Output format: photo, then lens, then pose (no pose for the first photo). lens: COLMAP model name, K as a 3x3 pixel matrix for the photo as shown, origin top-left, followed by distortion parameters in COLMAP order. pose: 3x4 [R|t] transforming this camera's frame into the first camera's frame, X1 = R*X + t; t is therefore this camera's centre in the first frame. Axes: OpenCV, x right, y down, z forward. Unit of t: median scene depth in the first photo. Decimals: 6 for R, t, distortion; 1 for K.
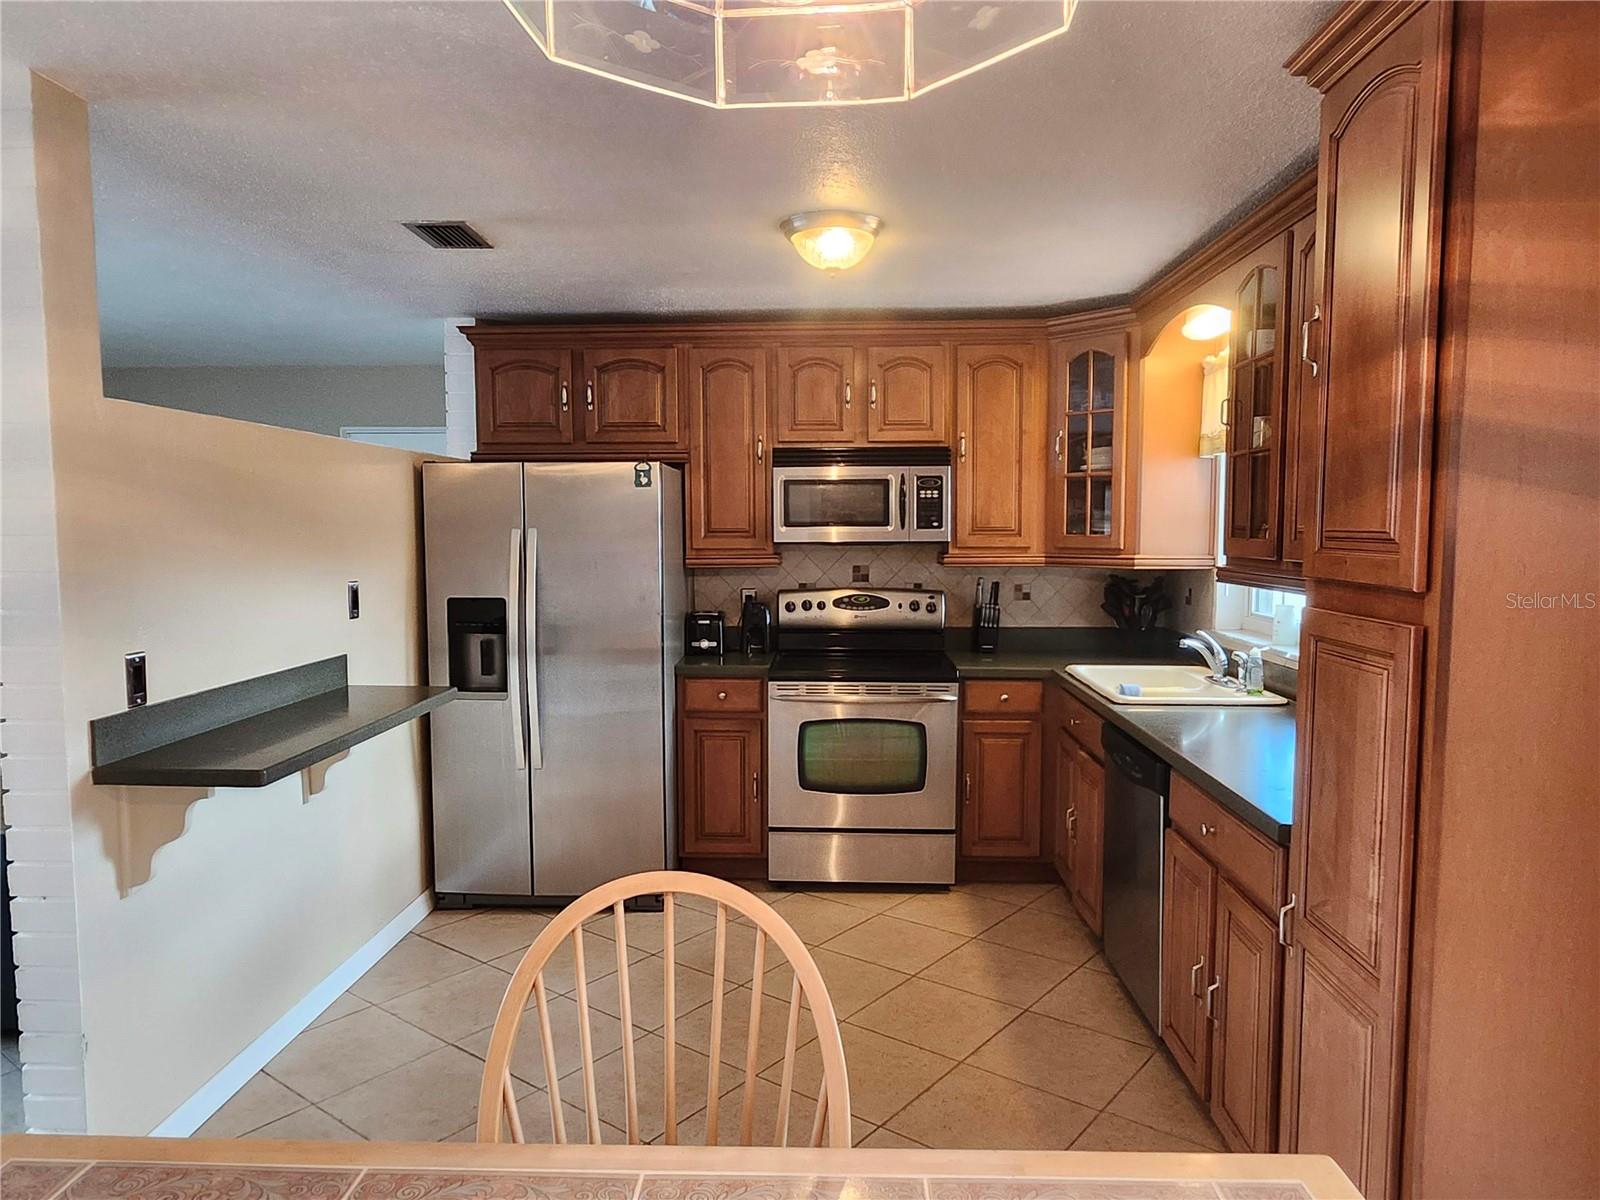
lens RADIAL K [[1065.1, 0, 798.8], [0, 1065.1, 604.6], [0, 0, 1]] dist [-0.009212, 0.006879]
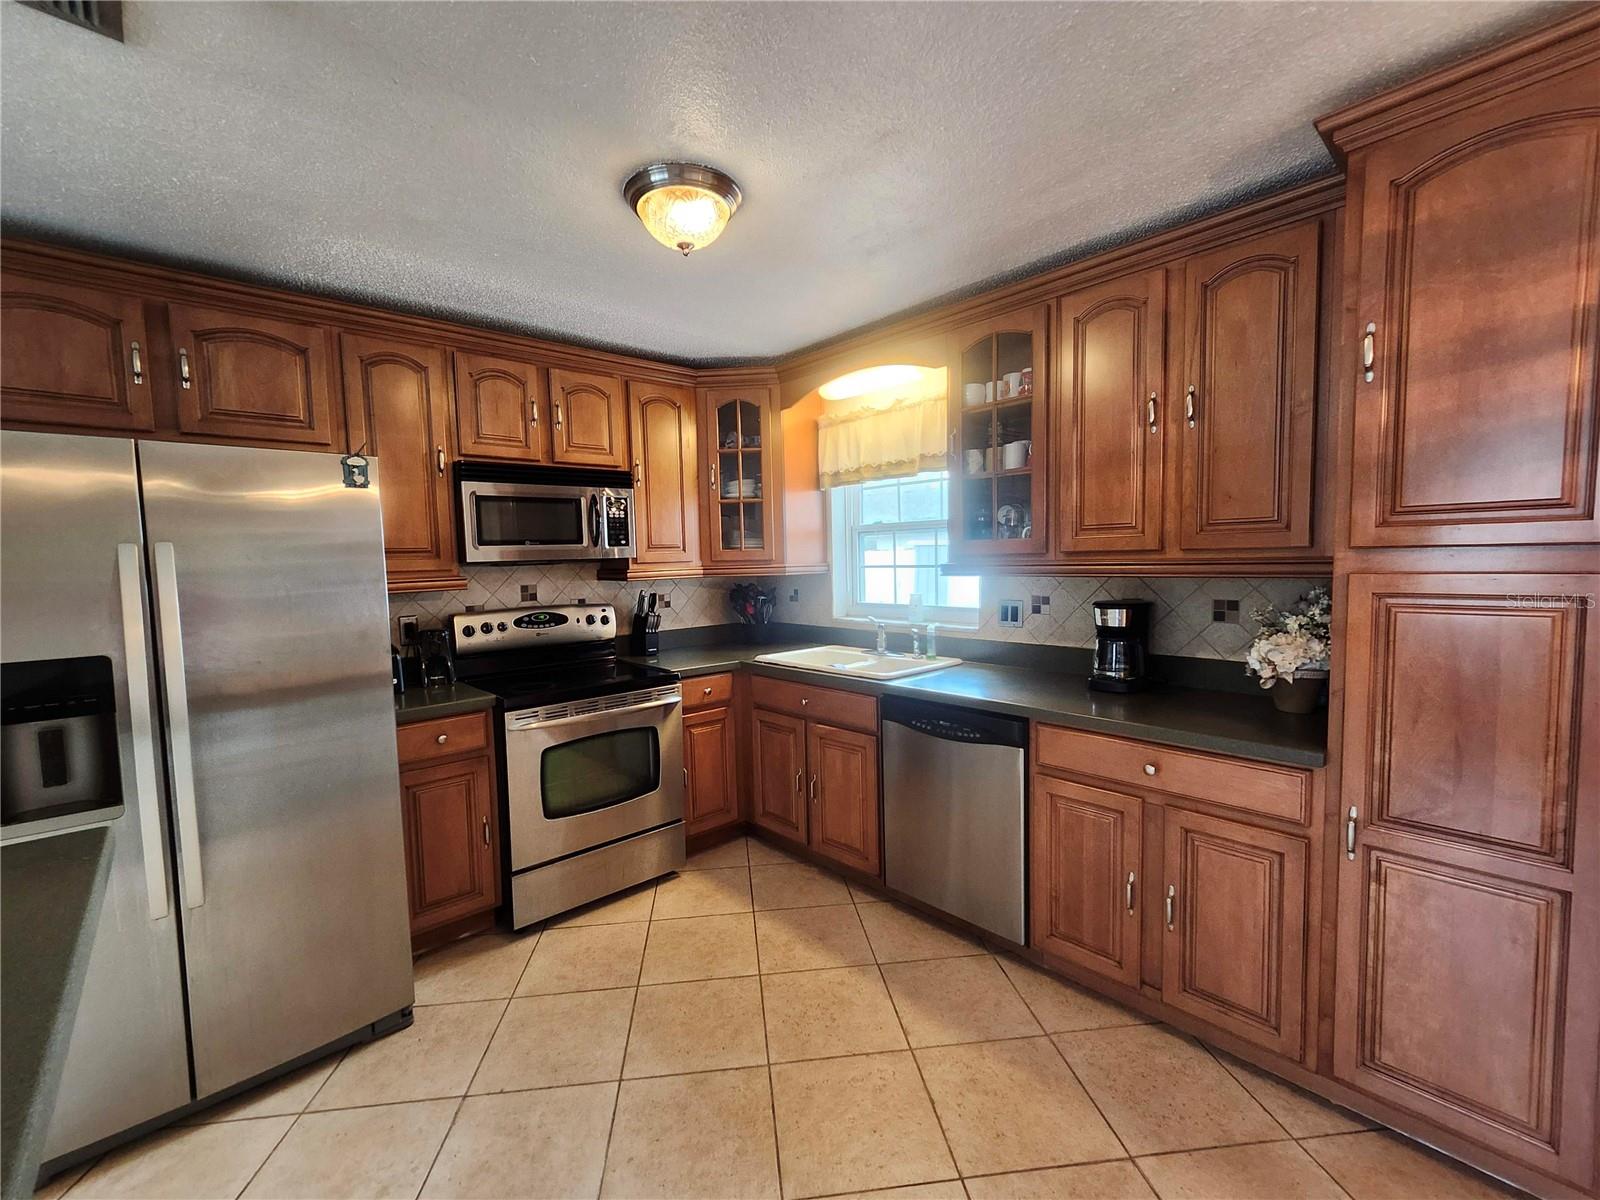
lens RADIAL K [[674.9, 0, 789.5], [0, 674.9, 600.8], [0, 0, 1]] dist [-0.000526, 0.000937]
pose [[0.718686, -0.063330, 0.692445, -0.250998], [0.076950, 0.996971, 0.011316, -0.011347], [-0.691064, 0.045151, 0.721382, 0.422400]]
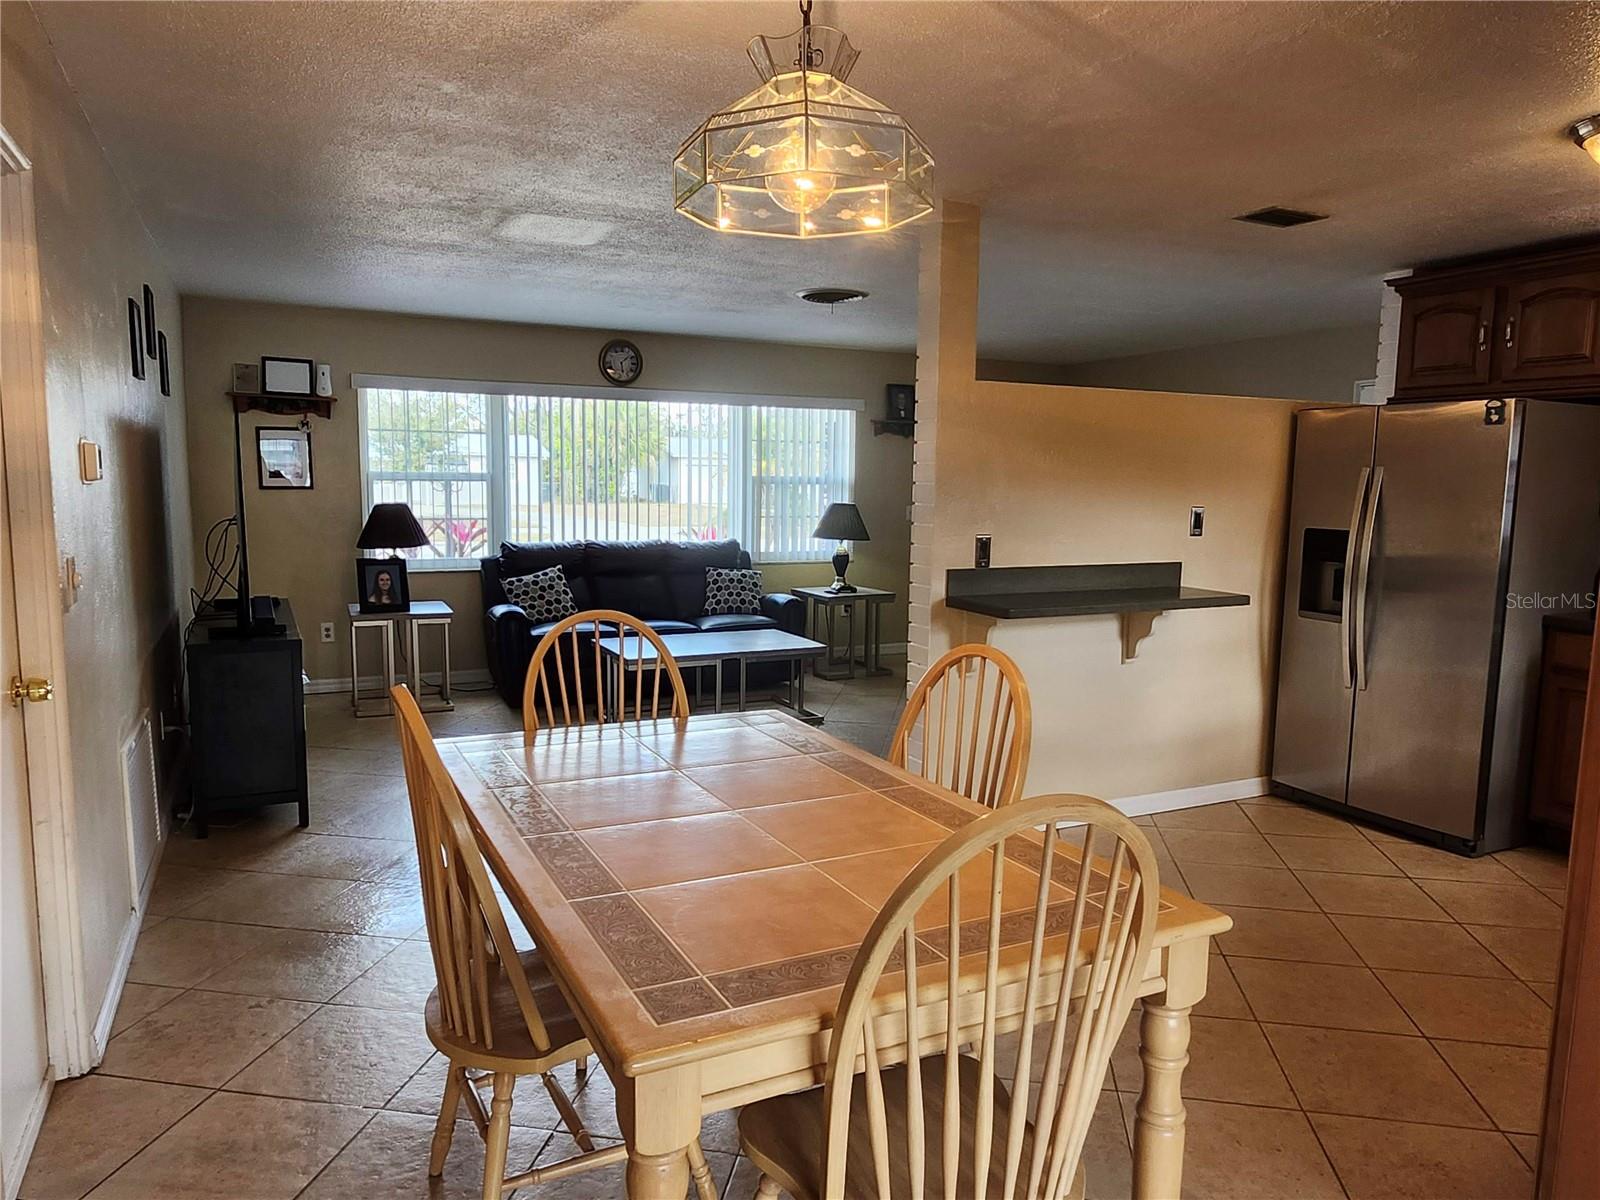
lens RADIAL K [[1056.4, 0, 795.0], [0, 1056.4, 605.3], [0, 0, 1]] dist [0.011415, 0.001288]
pose [[0.476237, 0.112783, -0.872054, 0.400229], [-0.080497, 0.993168, 0.084486, 0.022876], [0.875624, 0.029963, 0.482062, -0.028857]]
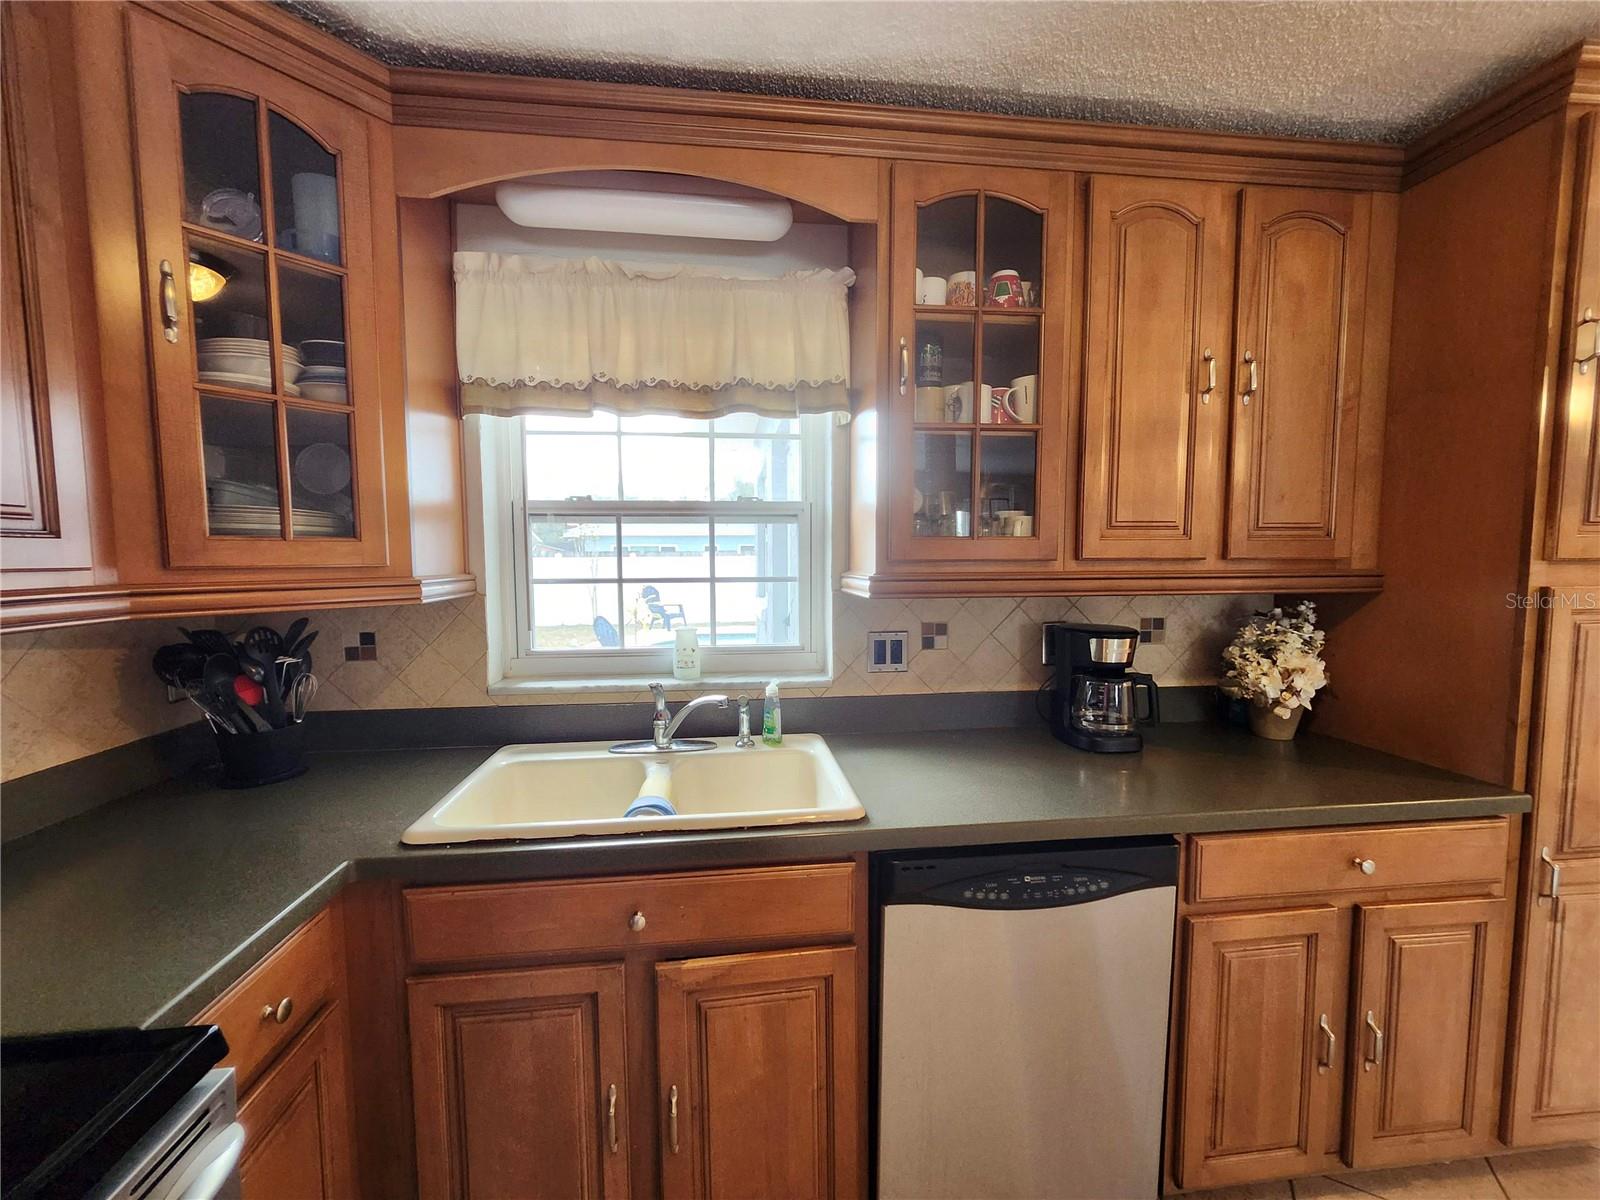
lens RADIAL K [[642.5, 0, 790.7], [0, 642.5, 600.7], [0, 0, 1]] dist [0.000998, -0.000335]
pose [[-0.150596, -0.073504, 0.985859, -0.026885], [0.078867, 0.993160, 0.086096, -0.048801], [-0.985444, 0.090718, -0.143769, 0.885416]]
